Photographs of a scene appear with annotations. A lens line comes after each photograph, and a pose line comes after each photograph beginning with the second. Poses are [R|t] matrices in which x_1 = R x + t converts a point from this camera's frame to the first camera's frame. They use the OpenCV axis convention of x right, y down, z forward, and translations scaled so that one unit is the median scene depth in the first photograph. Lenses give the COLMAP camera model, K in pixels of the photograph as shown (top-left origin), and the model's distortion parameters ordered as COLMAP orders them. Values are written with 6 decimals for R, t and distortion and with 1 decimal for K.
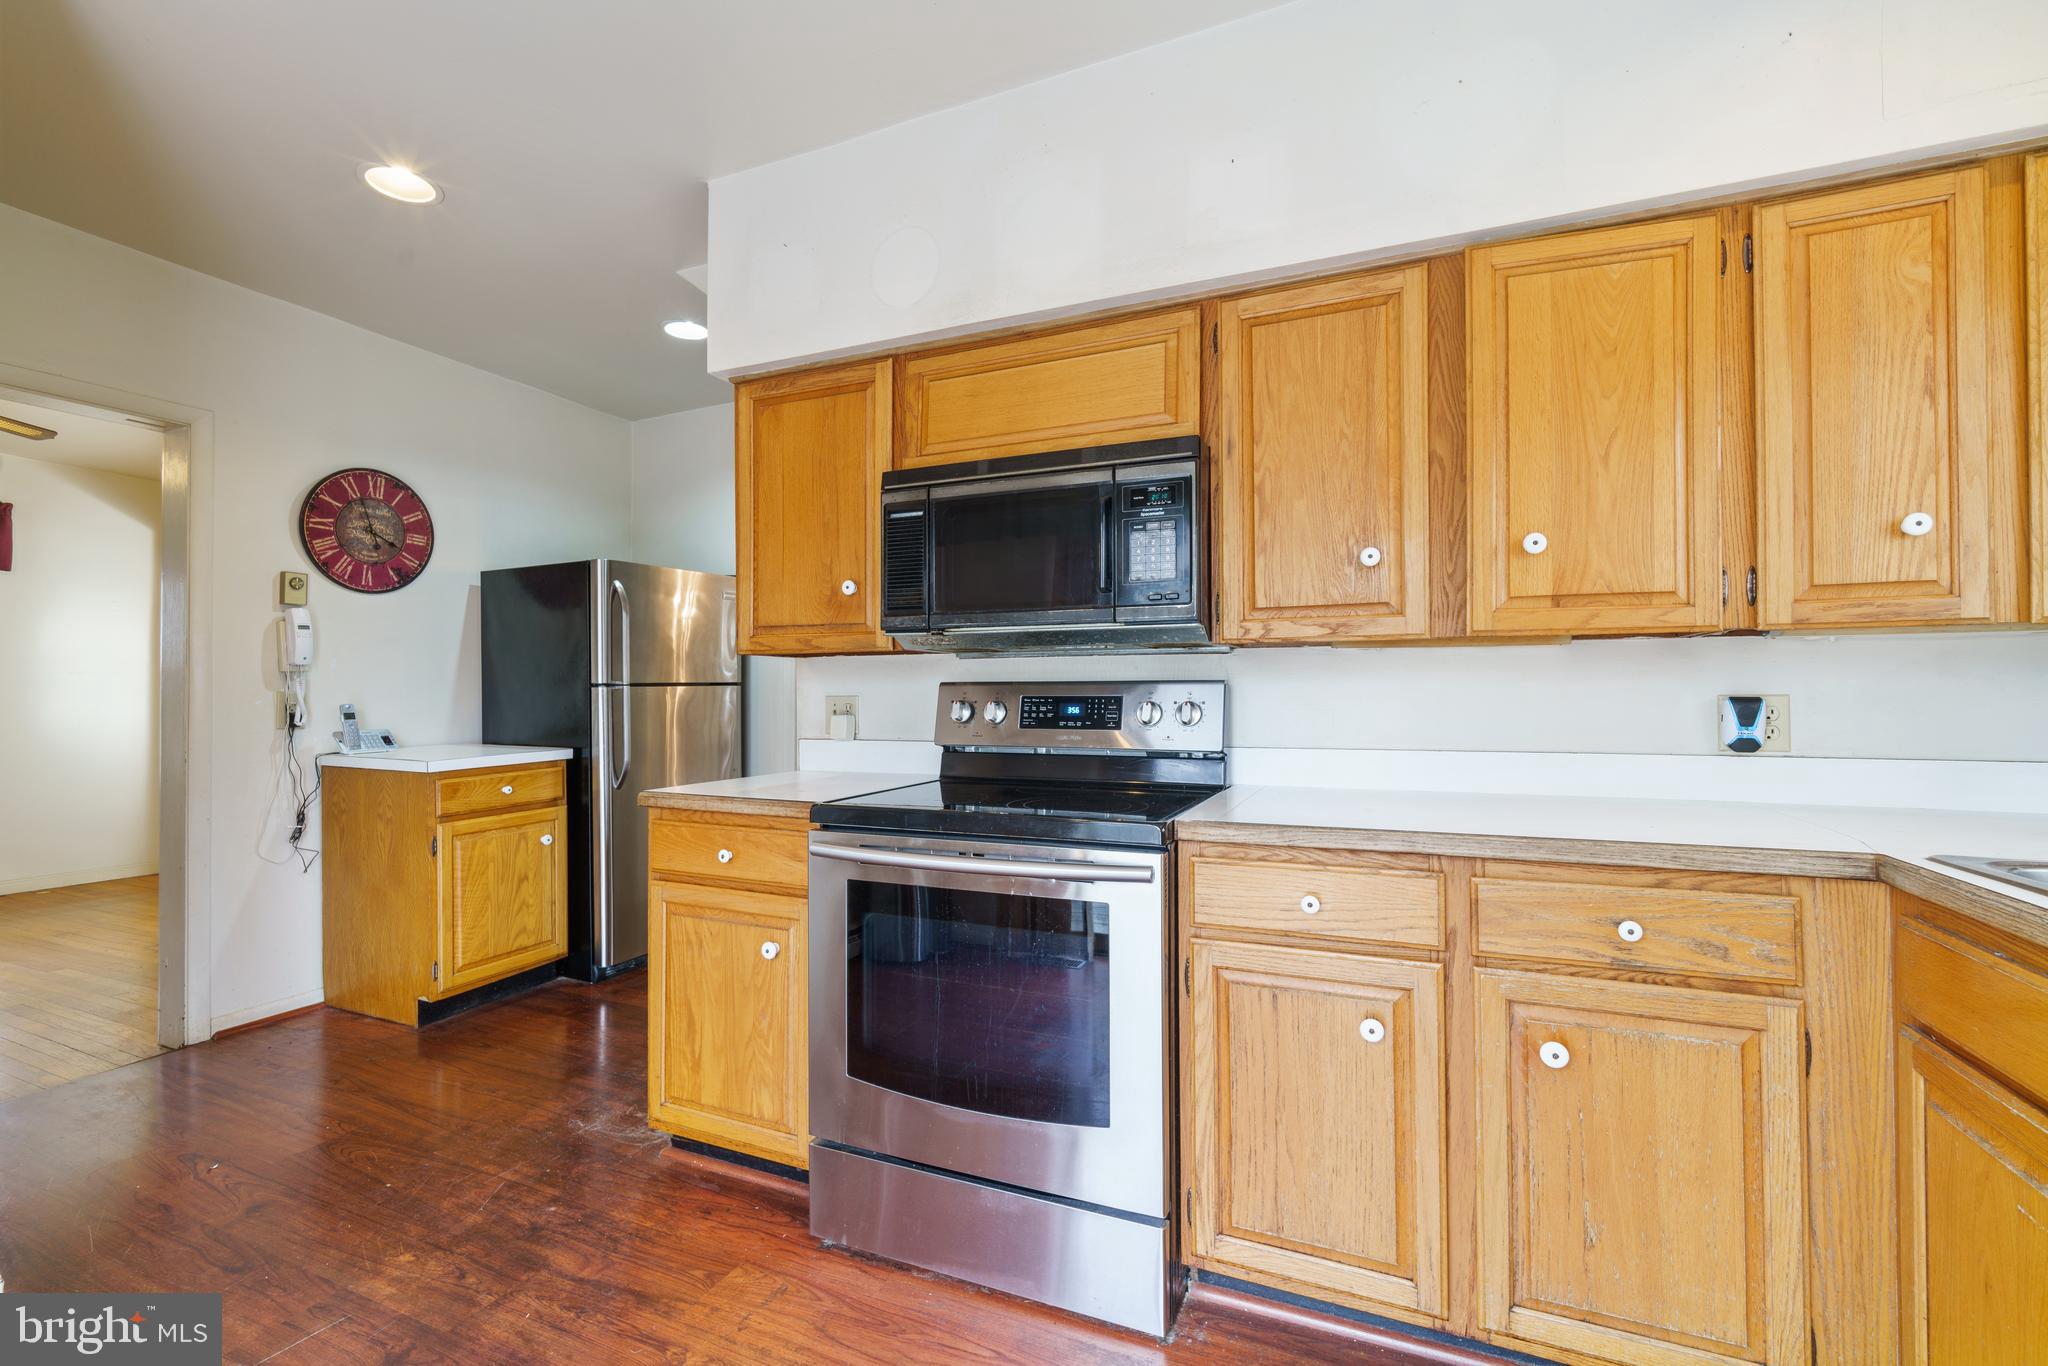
lens RADIAL K [[909.5, 0, 1024.0], [0, 909.5, 683.0], [0, 0, 1]] dist [-0.001928, -0.000126]
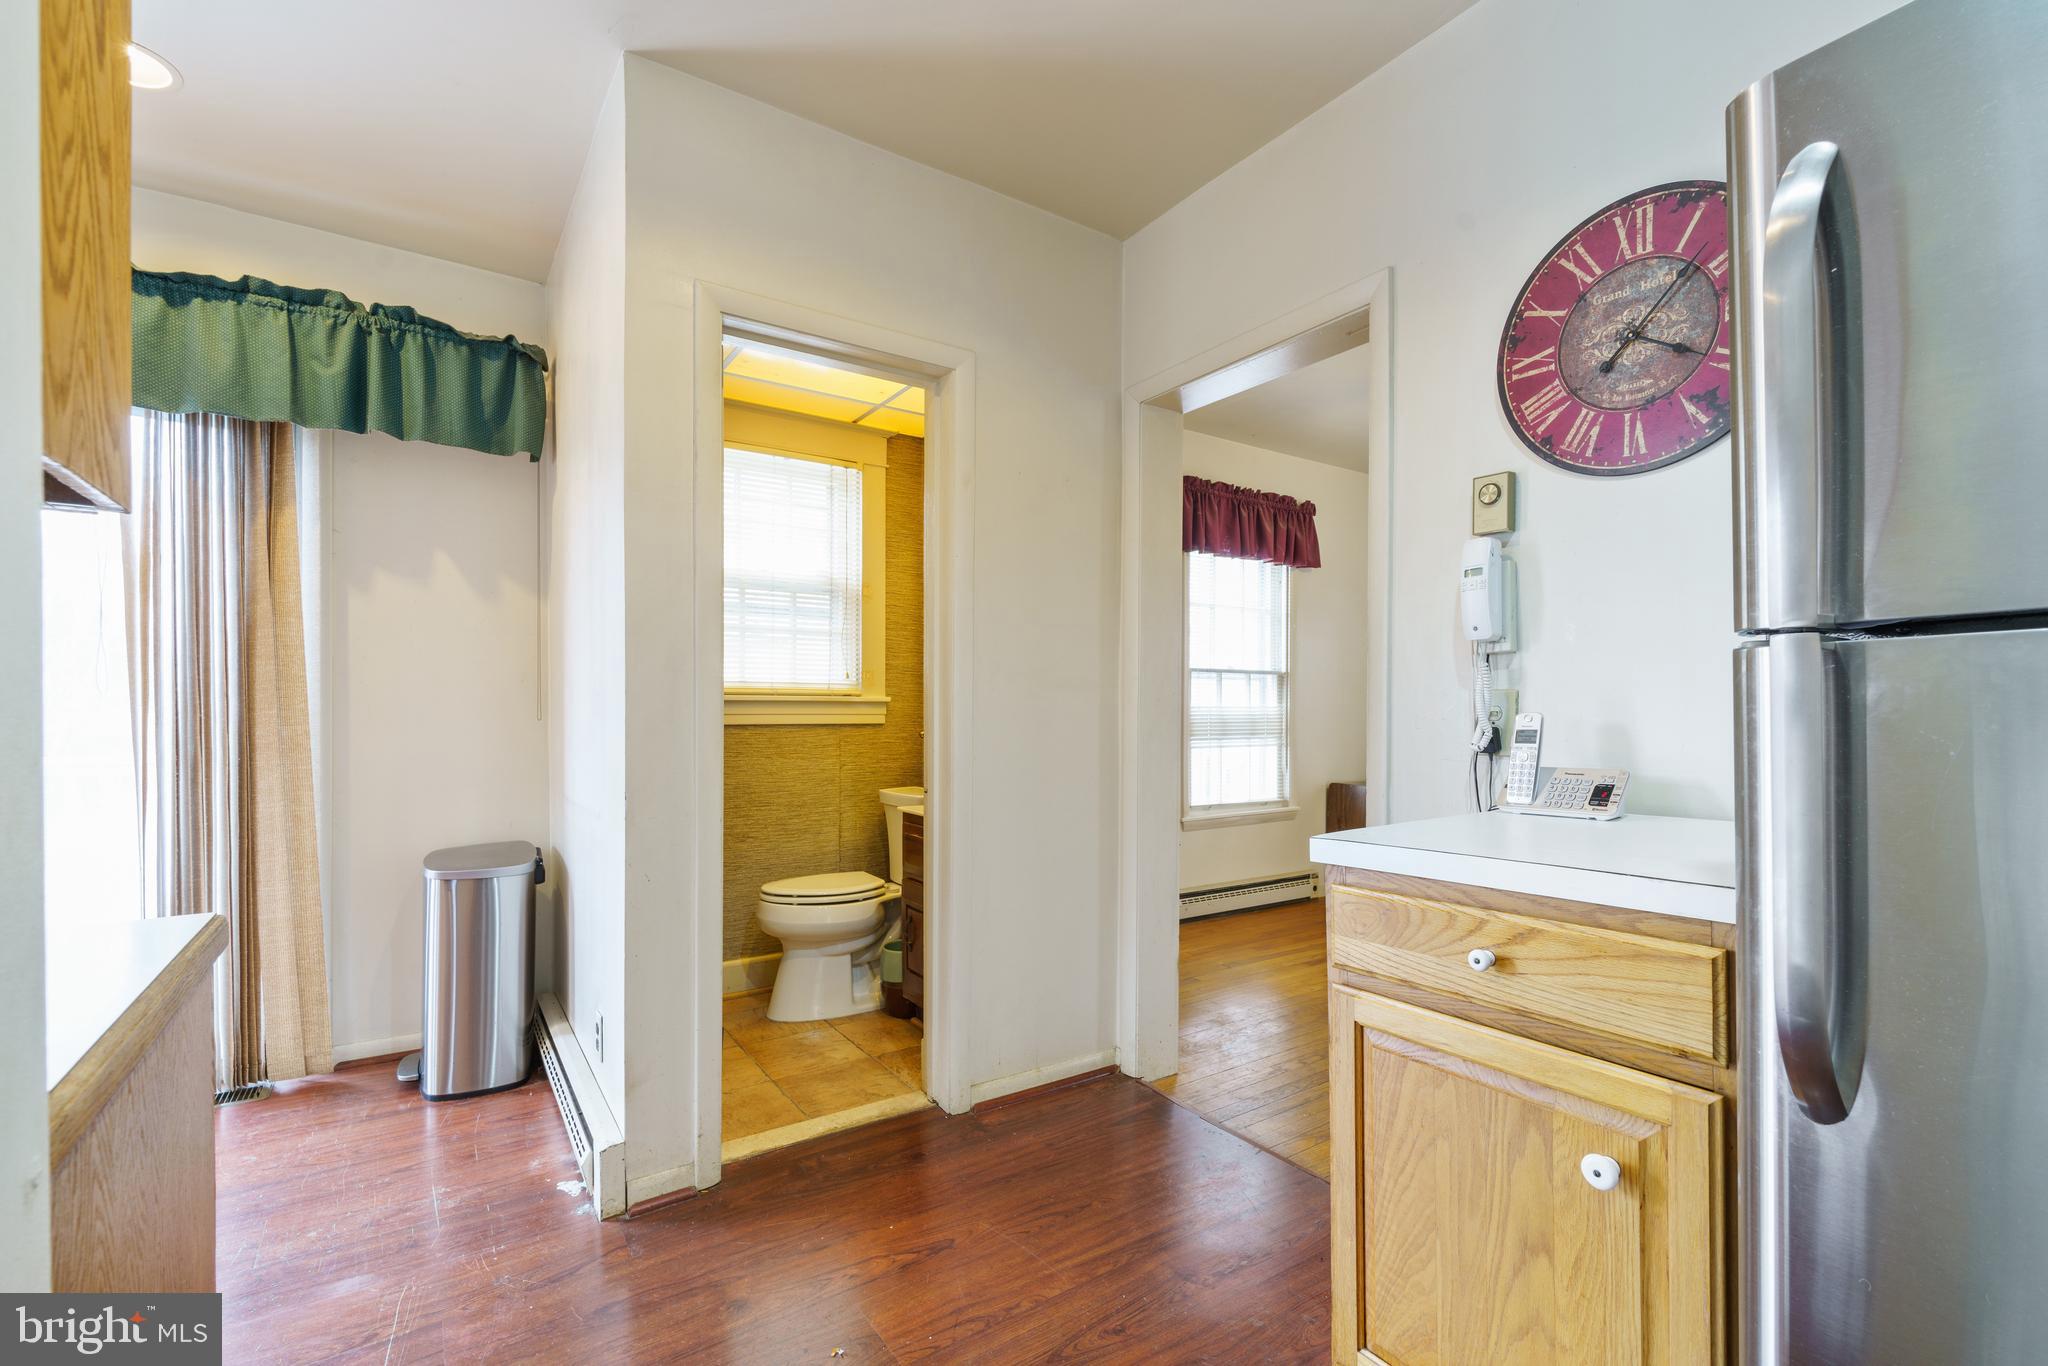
lens RADIAL K [[905.6, 0, 1027.7], [0, 905.6, 717.0], [0, 0, 1]] dist [-0.000740, -0.000027]
pose [[-0.536745, 0.014002, -0.843628, -0.174481], [0.011716, 0.999890, 0.009142, 0.017509], [0.843663, -0.004977, -0.536850, 1.017670]]
